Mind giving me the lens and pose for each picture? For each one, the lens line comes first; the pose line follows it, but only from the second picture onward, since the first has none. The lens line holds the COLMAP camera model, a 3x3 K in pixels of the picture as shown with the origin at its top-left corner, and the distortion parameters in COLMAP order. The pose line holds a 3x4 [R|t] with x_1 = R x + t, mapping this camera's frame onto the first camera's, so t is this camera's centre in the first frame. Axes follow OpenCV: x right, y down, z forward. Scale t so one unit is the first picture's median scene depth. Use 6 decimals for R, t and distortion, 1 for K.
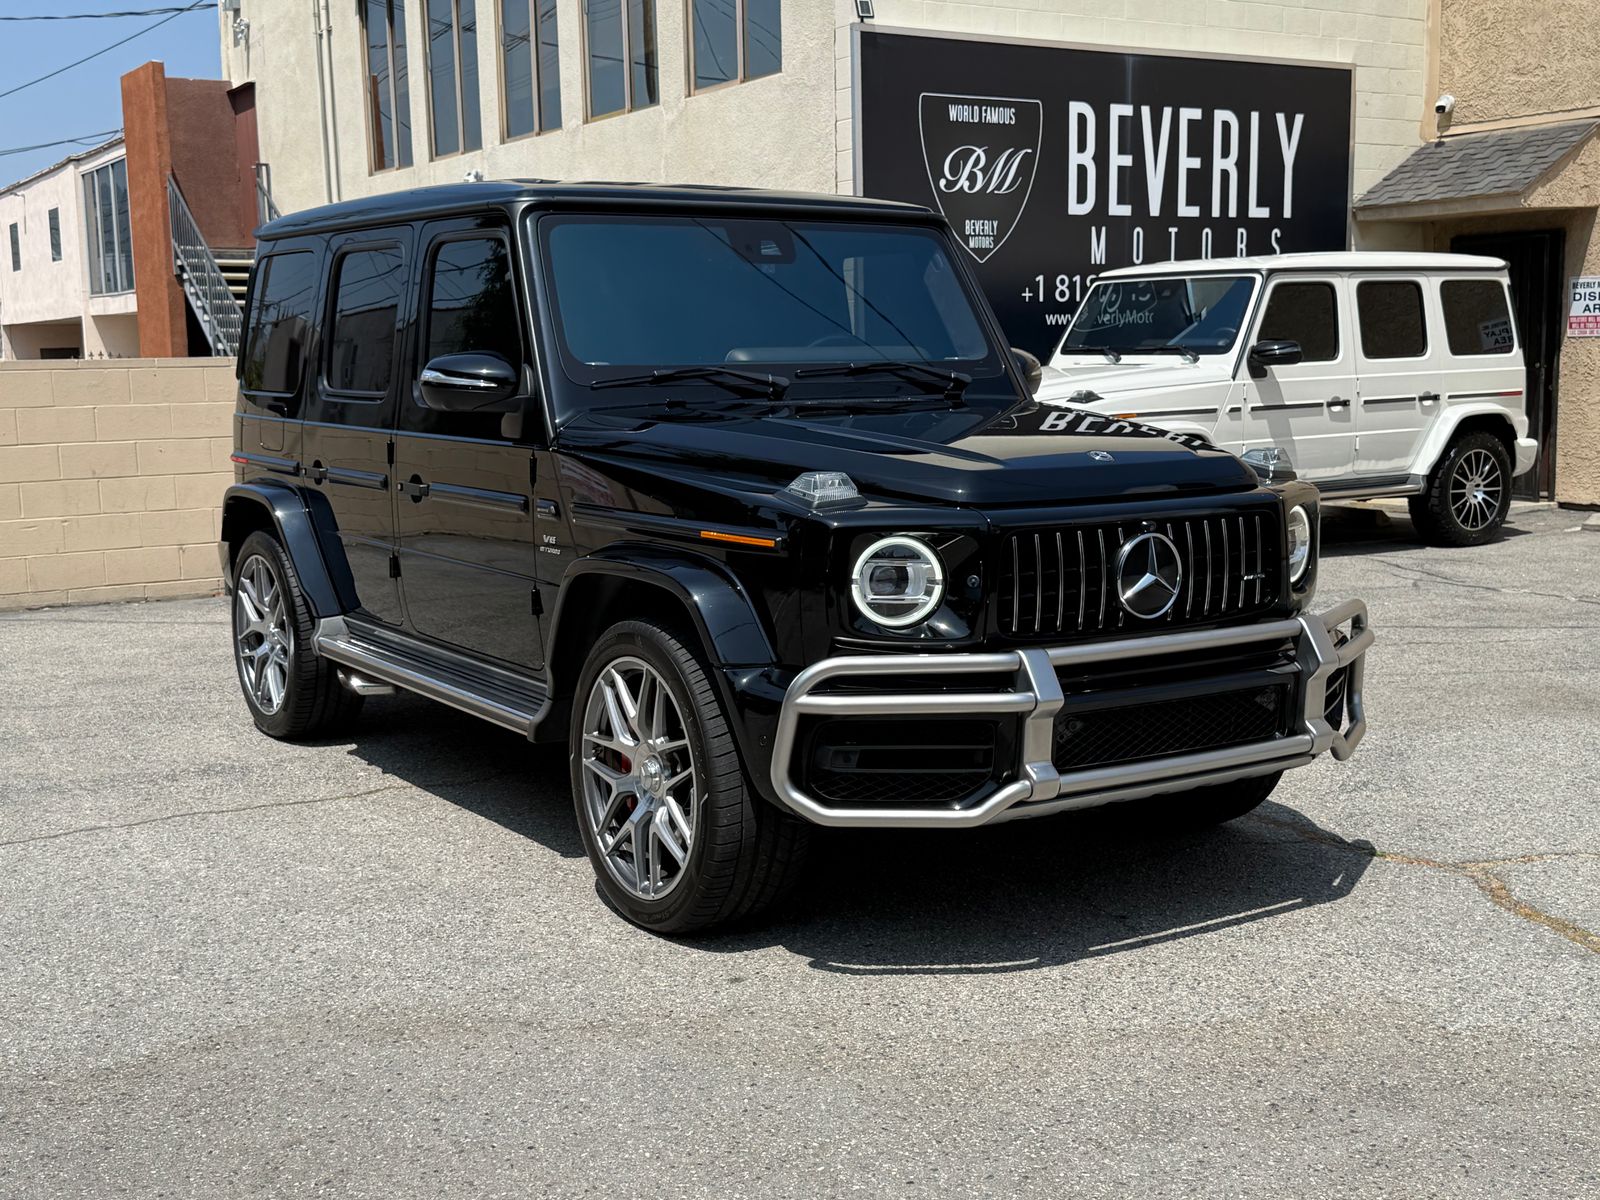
lens RADIAL K [[1840.0, 0, 795.3], [0, 1840.0, 601.1], [0, 0, 1]] dist [0.218185, -0.531137]
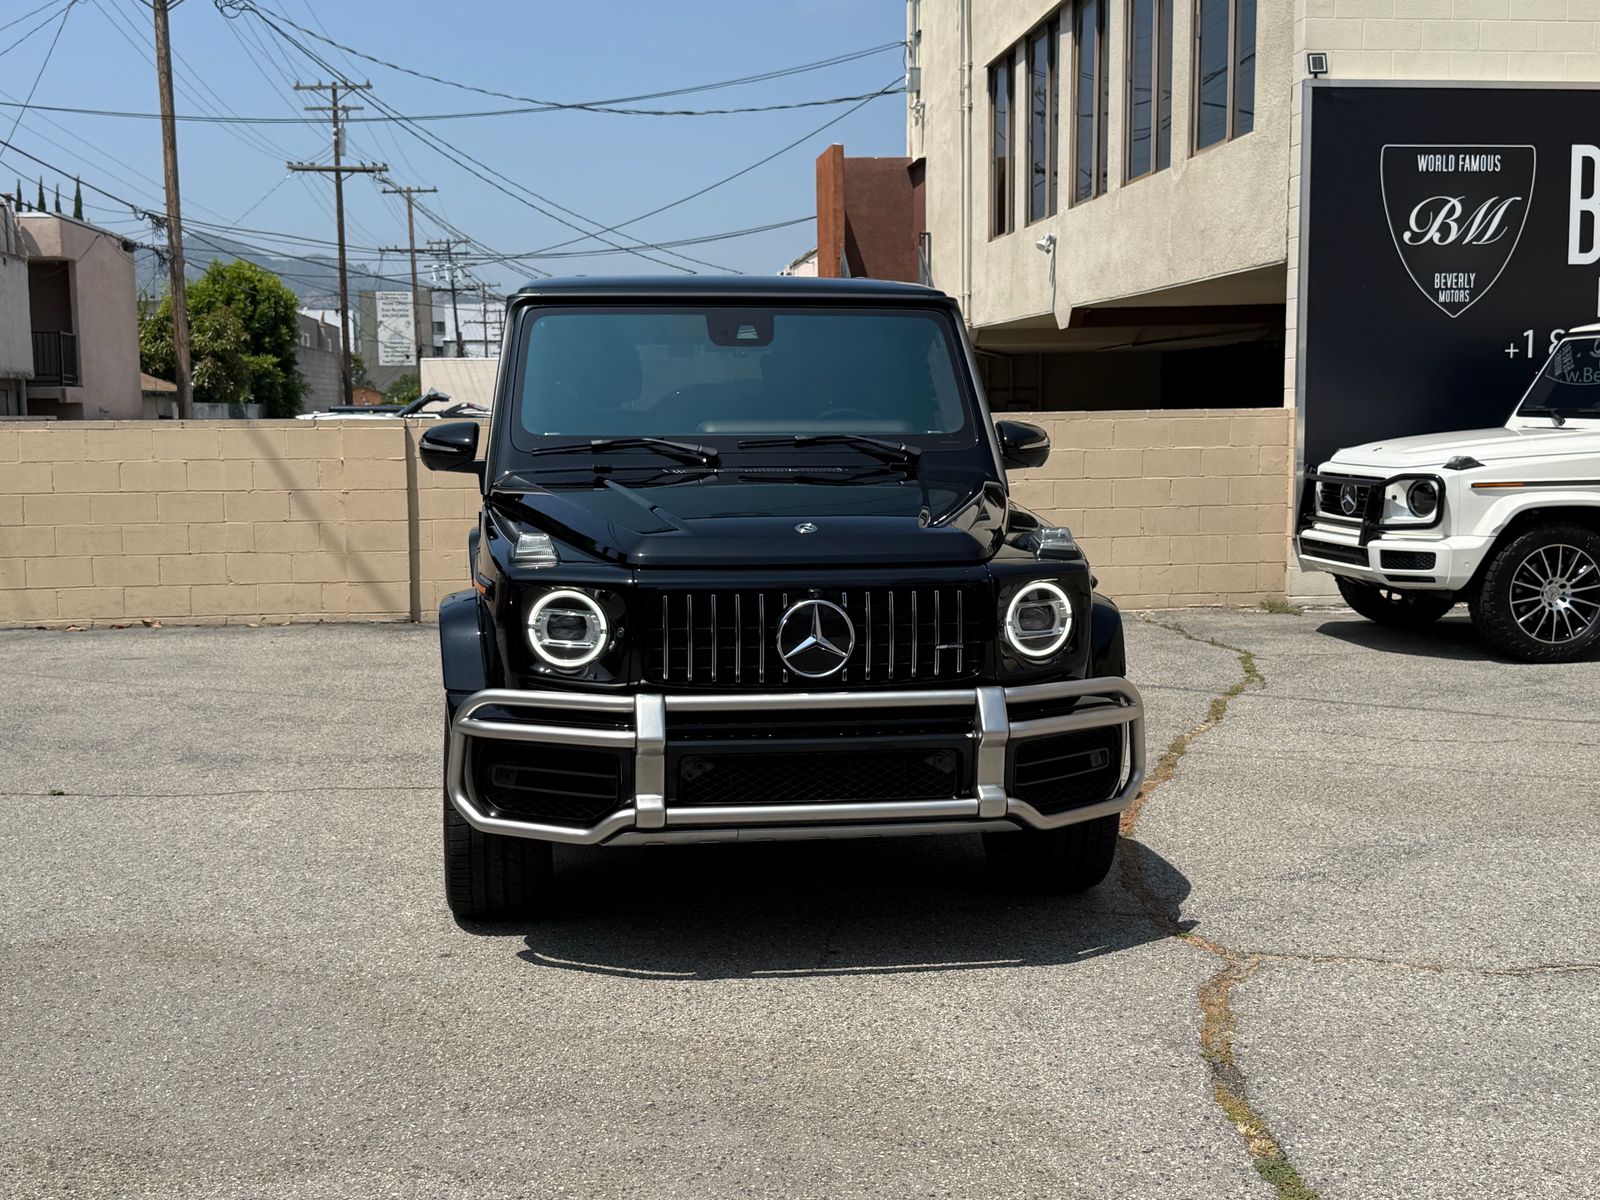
lens RADIAL K [[1839.2, 0, 803.2], [0, 1839.2, 607.7], [0, 0, 1]] dist [0.219412, -0.538192]
pose [[0.905400, 0.055025, -0.420980, 0.212562], [-0.063653, 0.997951, -0.006458, -0.008075], [0.419762, 0.032644, 0.907047, 0.001450]]
